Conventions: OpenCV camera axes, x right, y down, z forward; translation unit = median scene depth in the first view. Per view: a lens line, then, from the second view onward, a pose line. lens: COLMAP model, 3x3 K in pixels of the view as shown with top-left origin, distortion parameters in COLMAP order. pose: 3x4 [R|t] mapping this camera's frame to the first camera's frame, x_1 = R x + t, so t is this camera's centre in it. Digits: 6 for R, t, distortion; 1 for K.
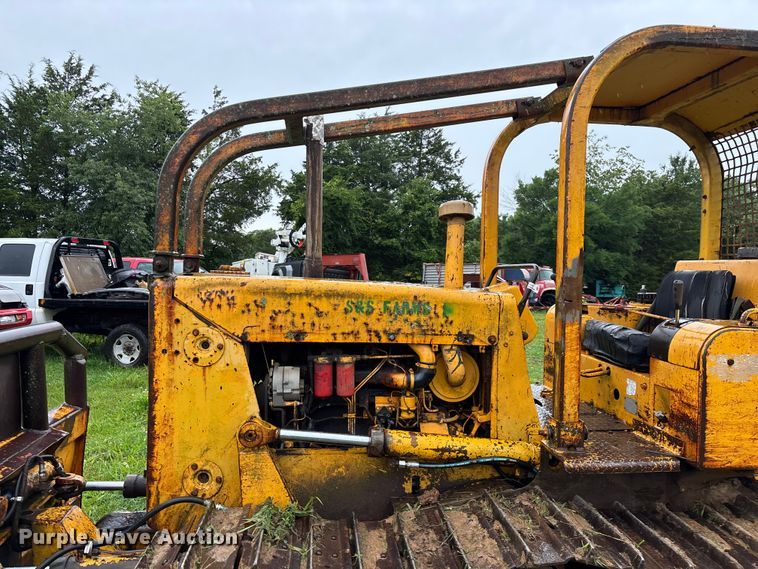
lens RADIAL K [[560.2, 0, 376.8], [0, 560.2, 279.7], [0, 0, 1]] dist [0.065557, -0.070580]
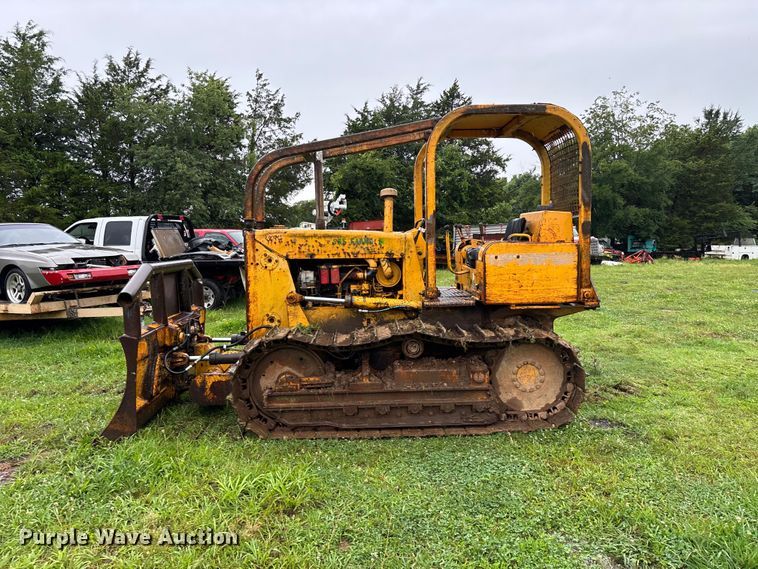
lens RADIAL K [[553.6, 0, 385.8], [0, 553.6, 272.1], [0, 0, 1]] dist [0.063615, -0.063933]
pose [[0.997213, -0.034048, -0.066378, 0.269338], [0.037193, 0.998215, 0.046735, 0.069153], [0.064668, -0.049073, 0.996699, -1.053054]]
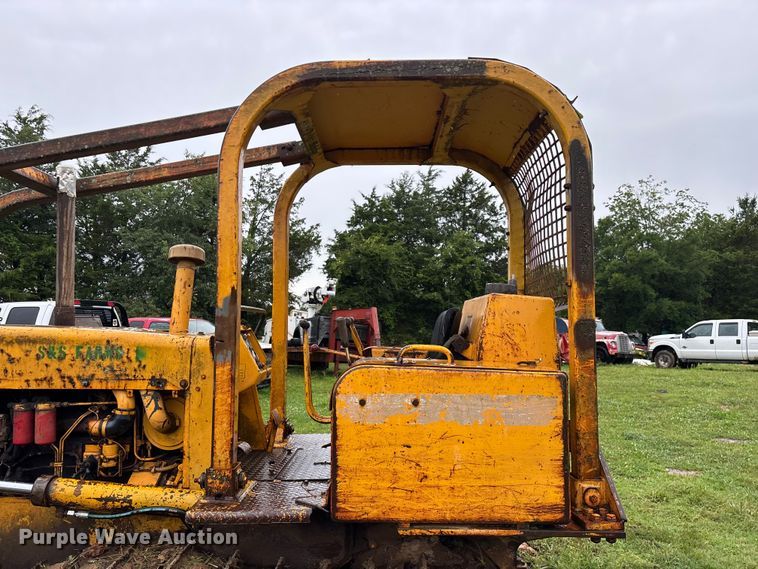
lens RADIAL K [[557.4, 0, 373.2], [0, 557.4, 287.6], [0, 0, 1]] dist [0.078734, -0.082168]
pose [[0.991919, -0.030402, -0.123179, 0.633858], [0.019745, 0.996028, -0.086828, 0.030624], [0.125330, 0.083694, 0.988579, 0.059238]]
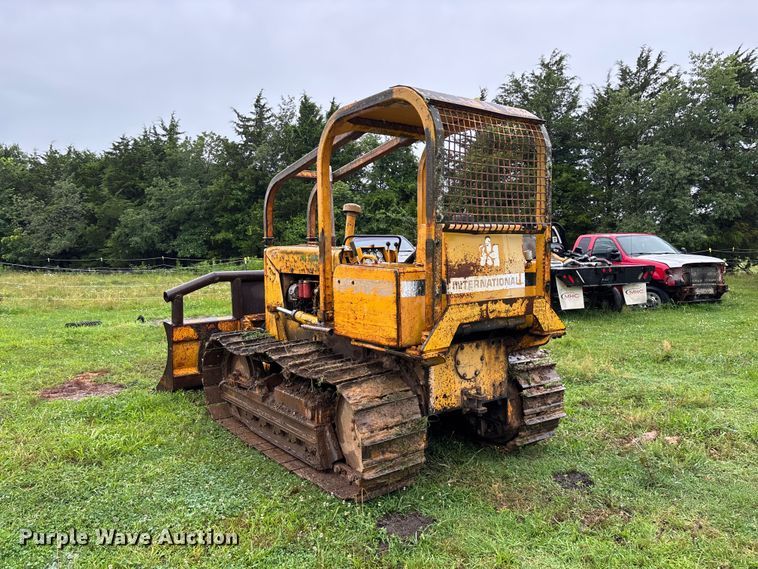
lens RADIAL K [[560.2, 0, 376.8], [0, 560.2, 279.7], [0, 0, 1]] dist [0.065557, -0.070580]
pose [[0.497836, 0.017889, -0.867086, 1.977625], [0.014160, 0.999486, 0.028751, 0.070863], [0.867155, -0.026591, 0.497327, 0.123581]]
